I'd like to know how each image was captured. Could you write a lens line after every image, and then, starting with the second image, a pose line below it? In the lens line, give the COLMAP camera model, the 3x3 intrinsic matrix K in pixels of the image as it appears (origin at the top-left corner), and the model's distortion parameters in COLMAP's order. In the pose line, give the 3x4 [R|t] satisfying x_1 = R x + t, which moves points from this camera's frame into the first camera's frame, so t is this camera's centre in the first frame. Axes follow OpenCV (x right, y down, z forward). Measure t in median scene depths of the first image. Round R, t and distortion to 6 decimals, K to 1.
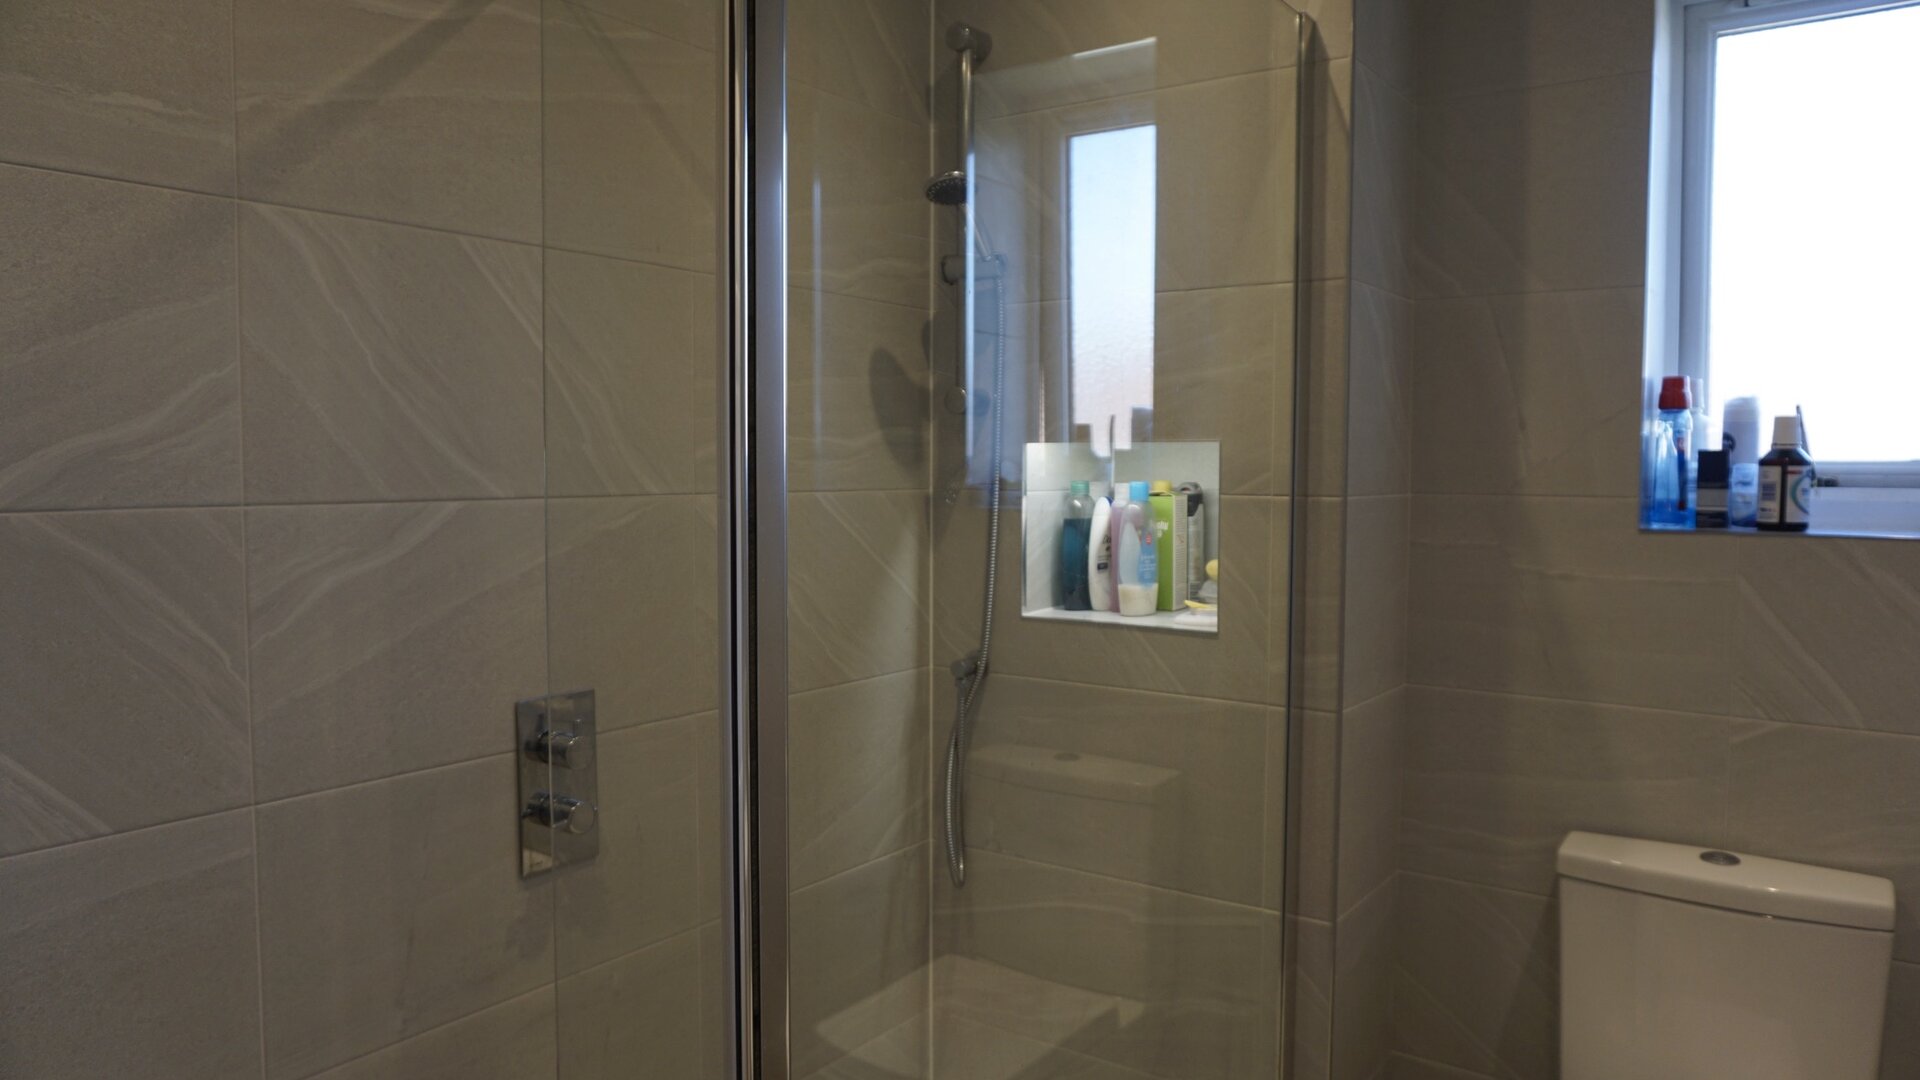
lens RADIAL K [[1290.4, 0, 954.4], [0, 1290.4, 541.9], [0, 0, 1]] dist [-0.057338, 0.046504]
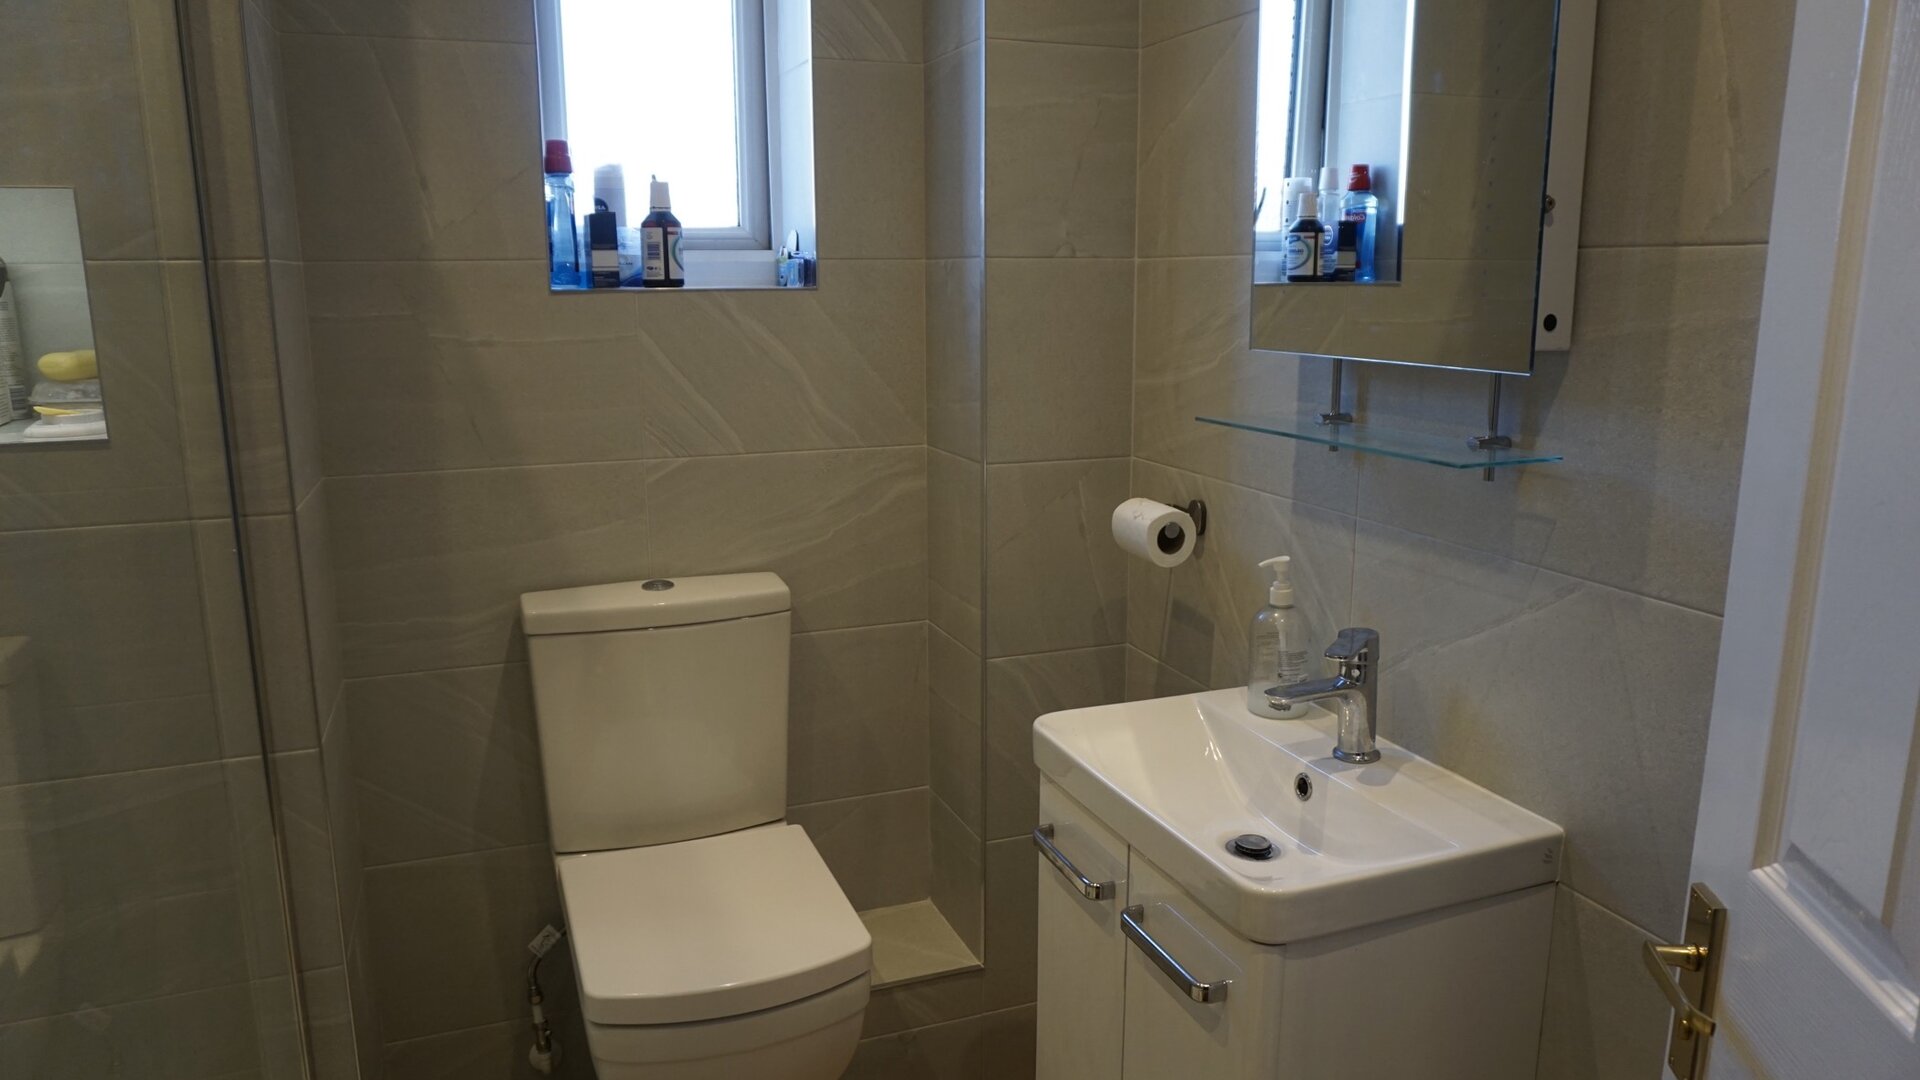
lens RADIAL K [[1290.4, 0, 954.4], [0, 1290.4, 541.9], [0, 0, 1]] dist [-0.057338, 0.046504]
pose [[0.556069, -0.177108, 0.812047, -0.146149], [0.059203, 0.982991, 0.173850, 0.027289], [-0.829025, -0.048597, 0.557096, 0.138839]]
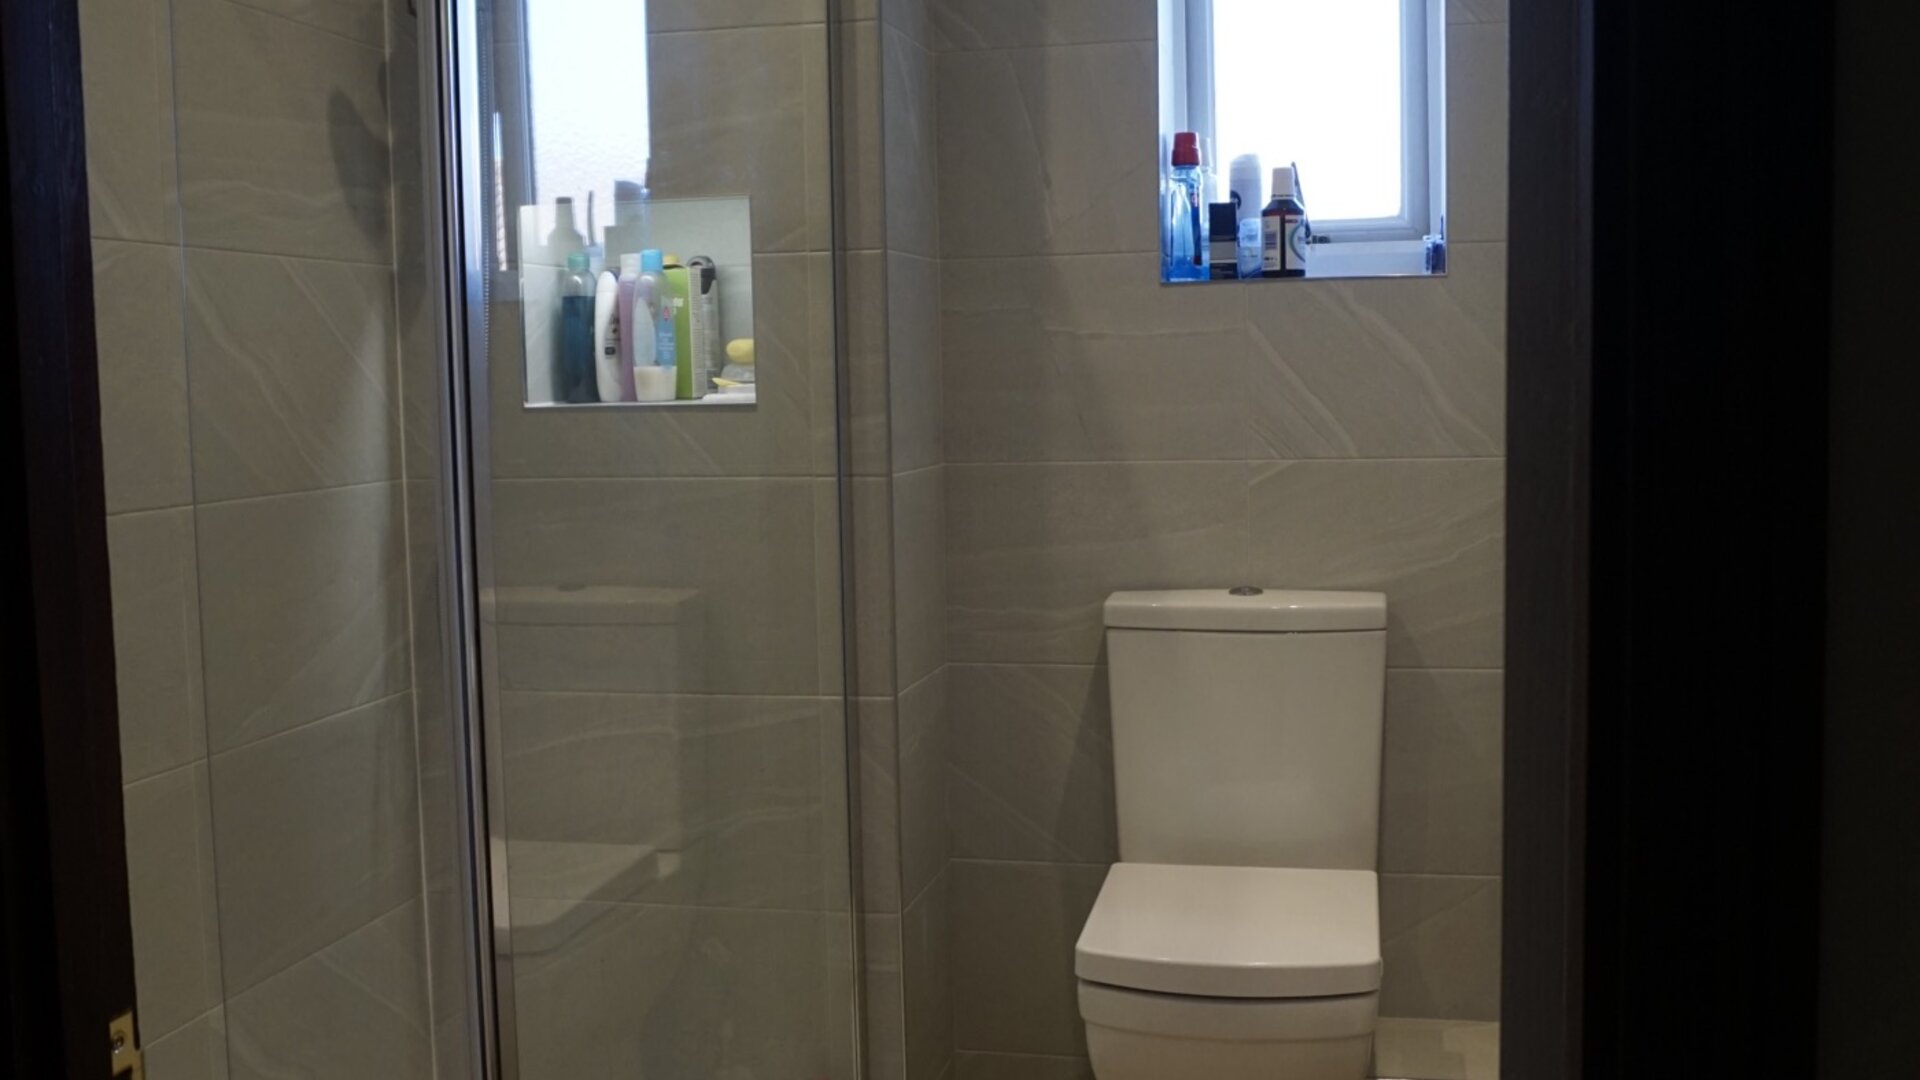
lens RADIAL K [[1944.2, 0, 959.1], [0, 1944.2, 479.5], [0, 0, 1]] dist [0.144102, -0.691088]
pose [[0.921934, -0.046513, 0.384544, -0.200246], [0.047479, 0.998848, 0.006989, 0.120546], [-0.384426, 0.011814, 0.923080, -0.344358]]
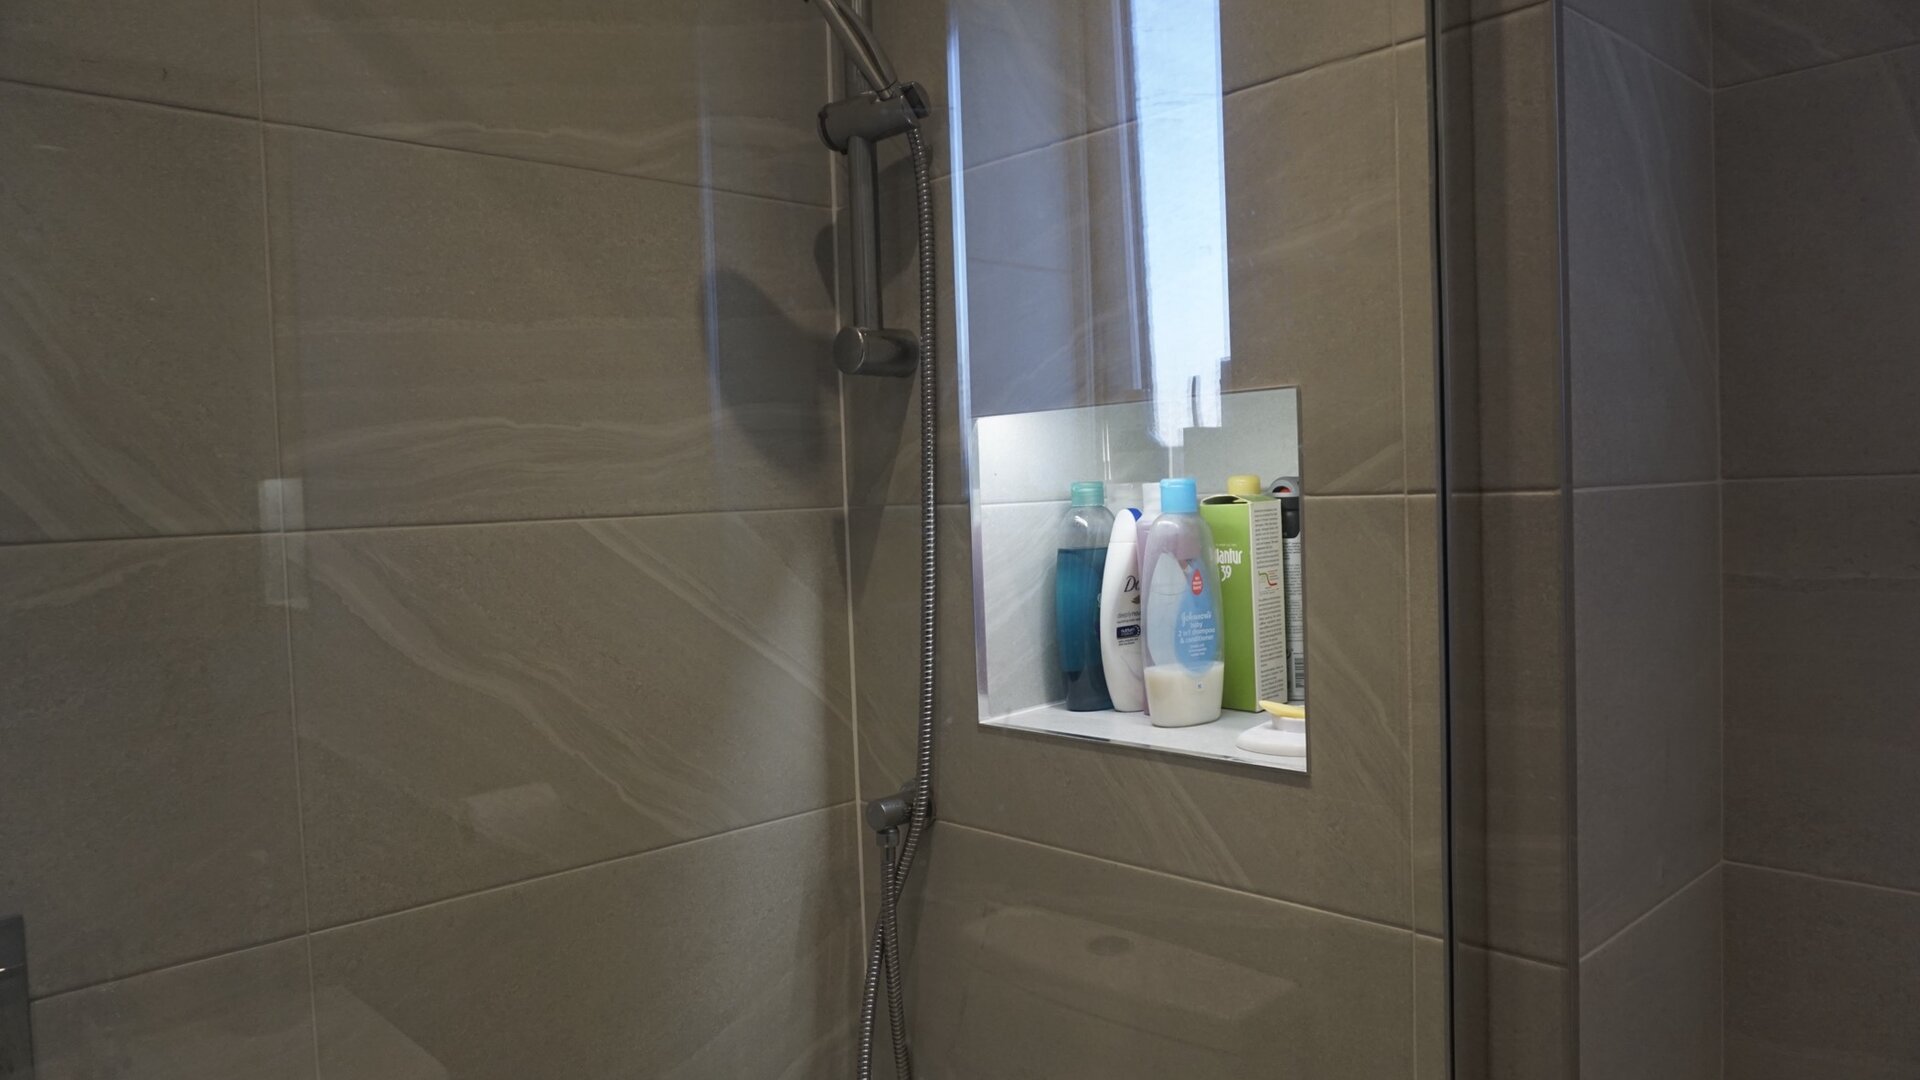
lens RADIAL K [[1290.4, 0, 954.4], [0, 1290.4, 541.9], [0, 0, 1]] dist [-0.057338, 0.046504]
pose [[0.981188, -0.031753, -0.190426, 0.165651], [0.028685, 0.999411, -0.018845, -0.013019], [0.190912, 0.013028, 0.981521, 0.484609]]
